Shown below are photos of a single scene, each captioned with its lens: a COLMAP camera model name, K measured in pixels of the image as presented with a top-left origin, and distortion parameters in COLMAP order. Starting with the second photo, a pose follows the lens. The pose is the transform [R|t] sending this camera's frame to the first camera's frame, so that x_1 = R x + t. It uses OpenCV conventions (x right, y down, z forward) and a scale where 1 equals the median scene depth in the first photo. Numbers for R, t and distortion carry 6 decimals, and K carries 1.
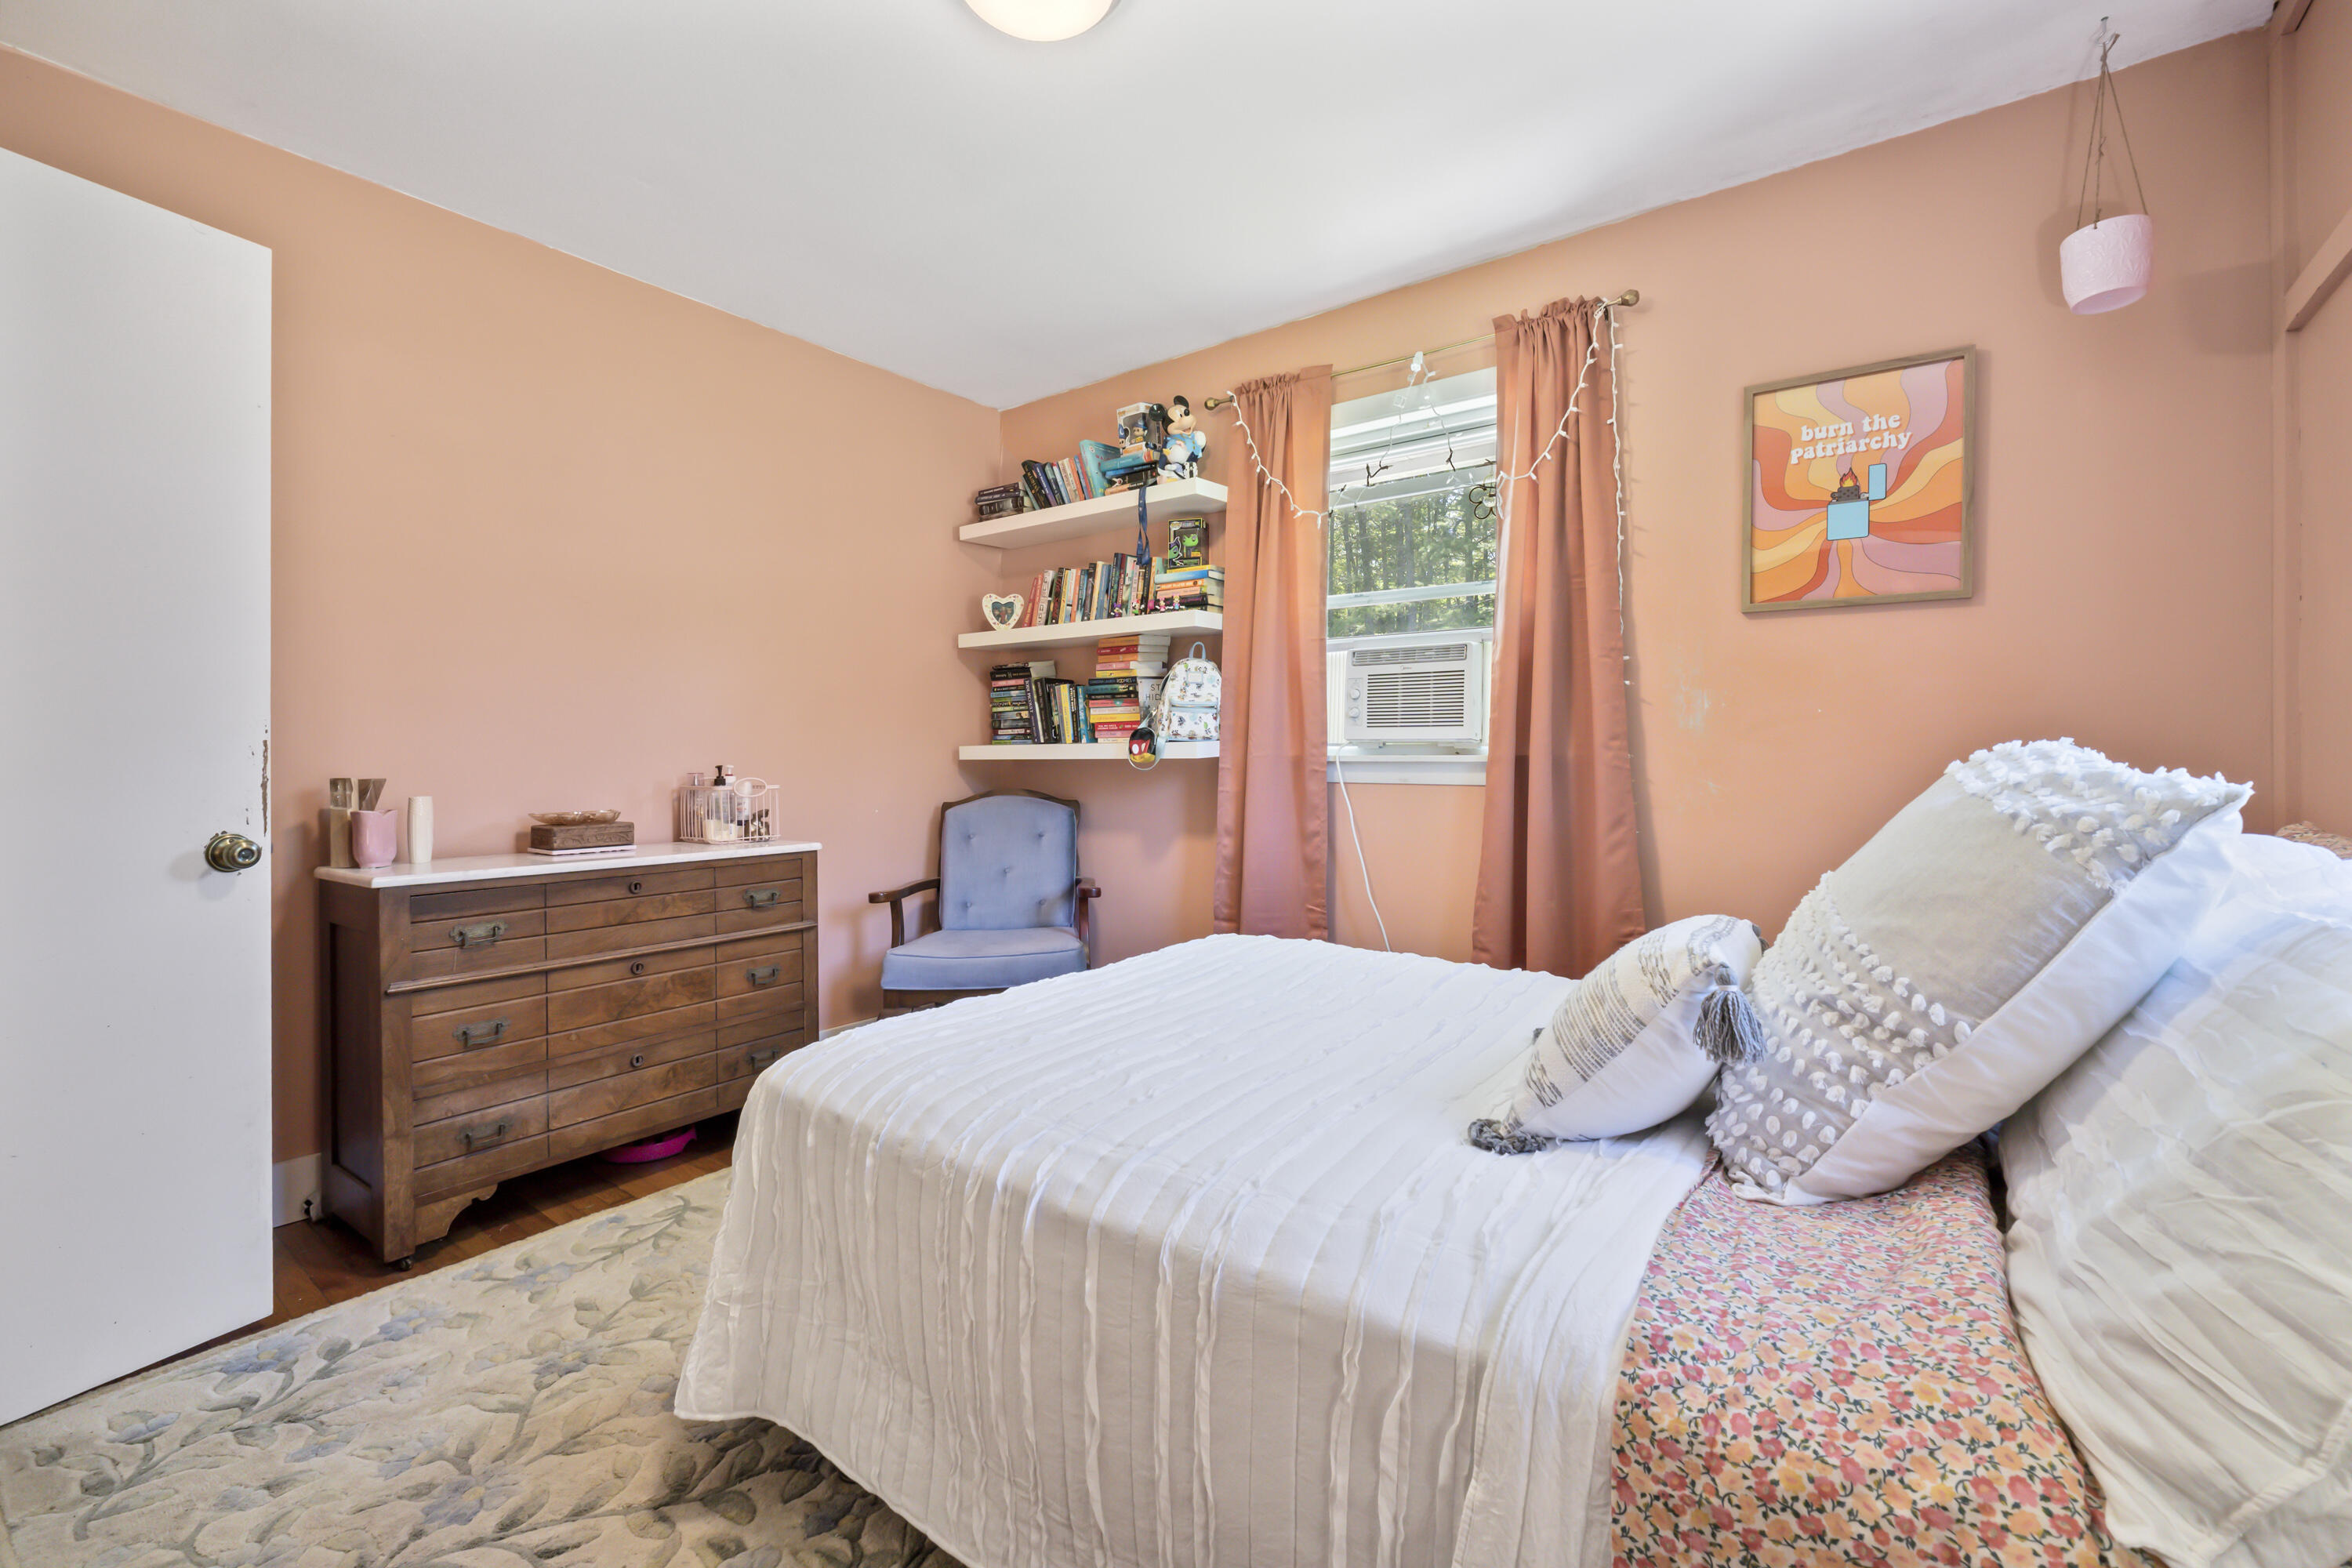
lens RADIAL K [[1002.8, 0, 1175.5], [0, 1002.8, 768.8], [0, 0, 1]] dist [-0.004068, -0.000558]
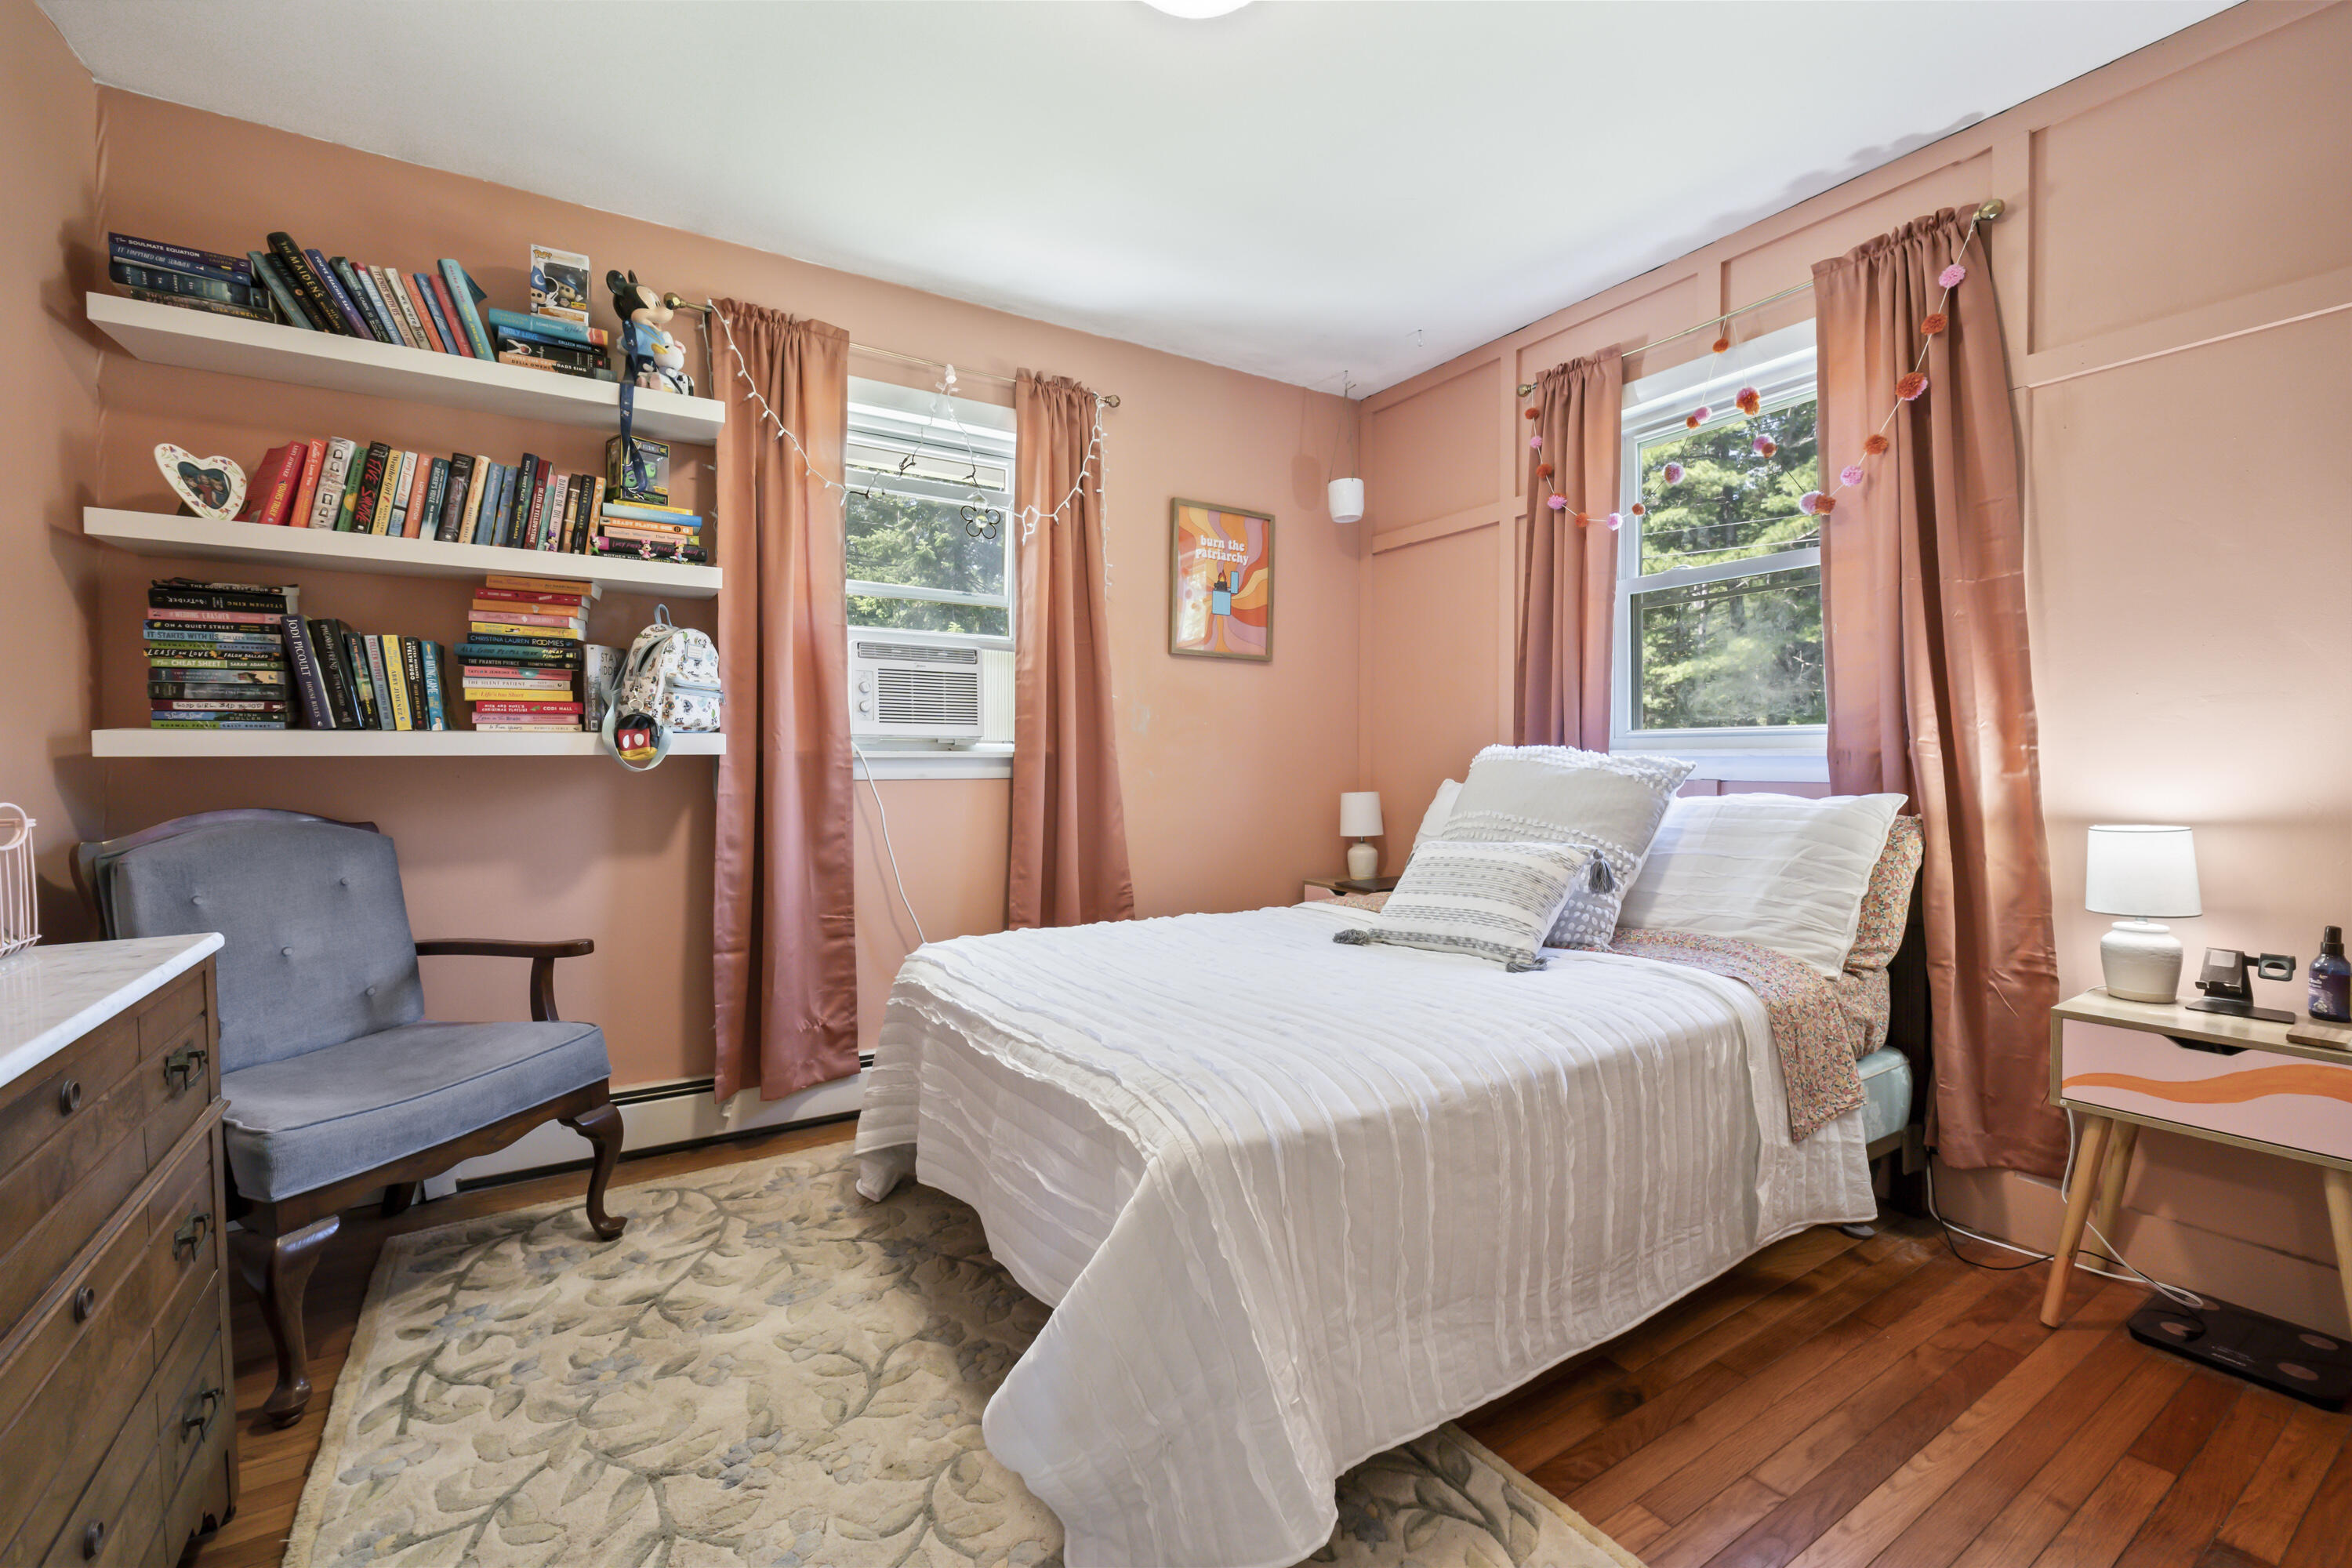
lens RADIAL K [[1002.8, 0, 1175.6], [0, 1002.8, 778.9], [0, 0, 1]] dist [-0.004068, -0.000558]
pose [[0.338364, -0.022815, 0.940739, -0.589435], [0.009724, 0.999737, 0.020749, -0.003758], [-0.940965, 0.002127, 0.338497, 0.375963]]
